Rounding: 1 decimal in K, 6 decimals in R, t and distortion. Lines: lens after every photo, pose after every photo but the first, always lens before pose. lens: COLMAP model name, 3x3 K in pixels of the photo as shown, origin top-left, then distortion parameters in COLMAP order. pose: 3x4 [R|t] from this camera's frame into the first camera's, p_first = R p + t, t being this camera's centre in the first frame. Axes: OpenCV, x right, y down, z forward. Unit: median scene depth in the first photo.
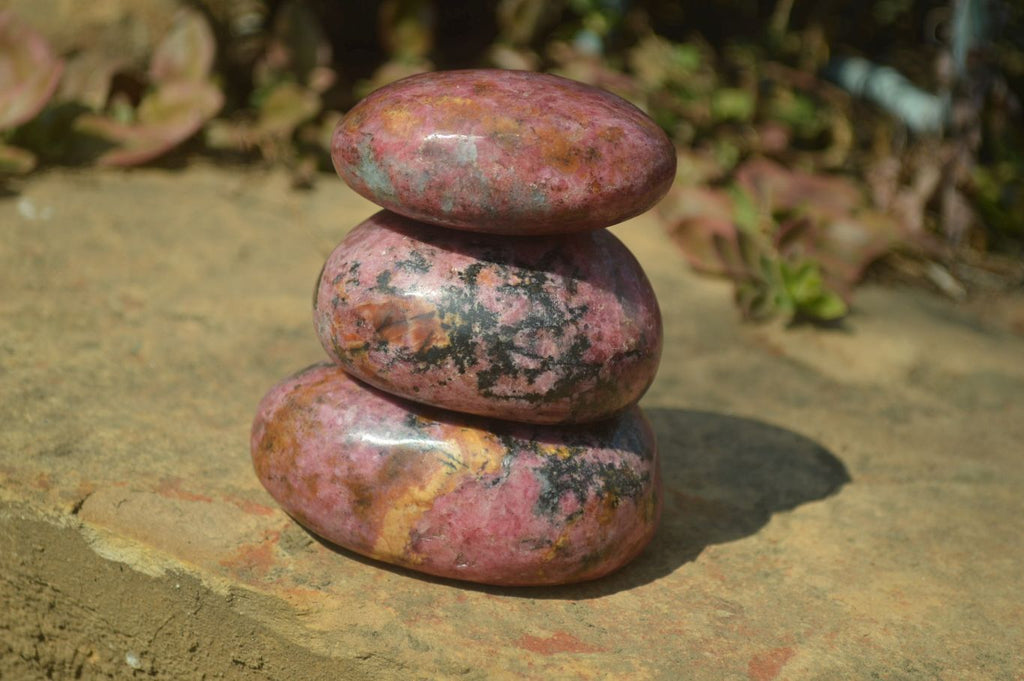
lens RADIAL K [[2215.9, 0, 512.0], [0, 2215.9, 340.5], [0, 0, 1]] dist [-0.024035, -0.080685]
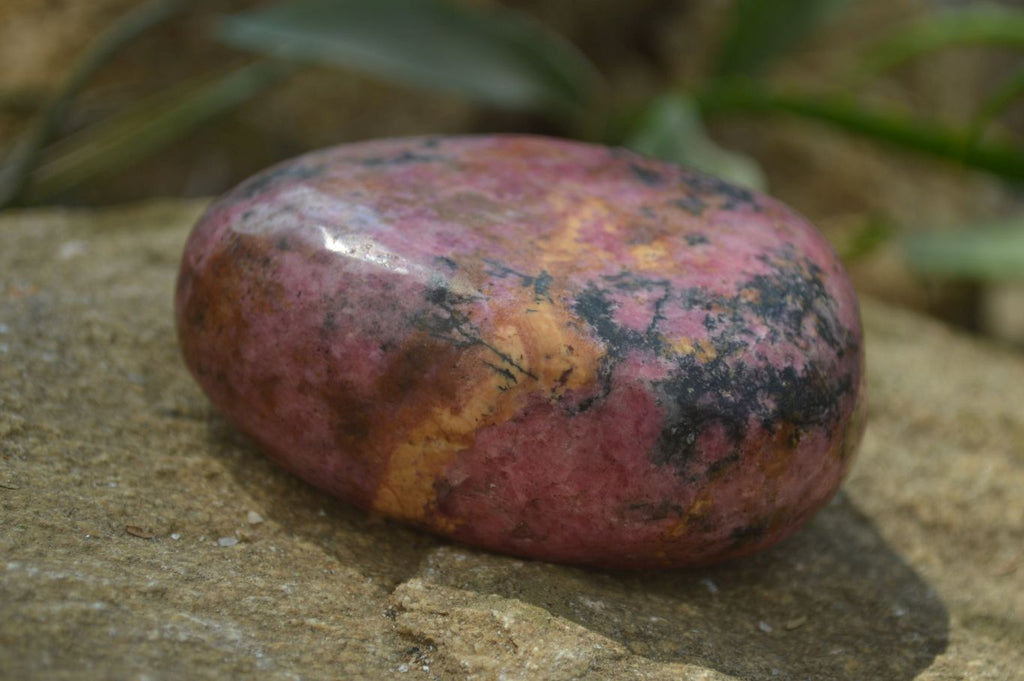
lens RADIAL K [[2215.9, 0, 512.0], [0, 2215.9, 340.5], [0, 0, 1]] dist [-0.024035, -0.080685]
pose [[0.998965, 0.019687, -0.041001, -0.003182], [-0.012740, 0.986501, 0.163260, -0.044161], [0.043661, -0.162569, 0.985731, 0.441305]]
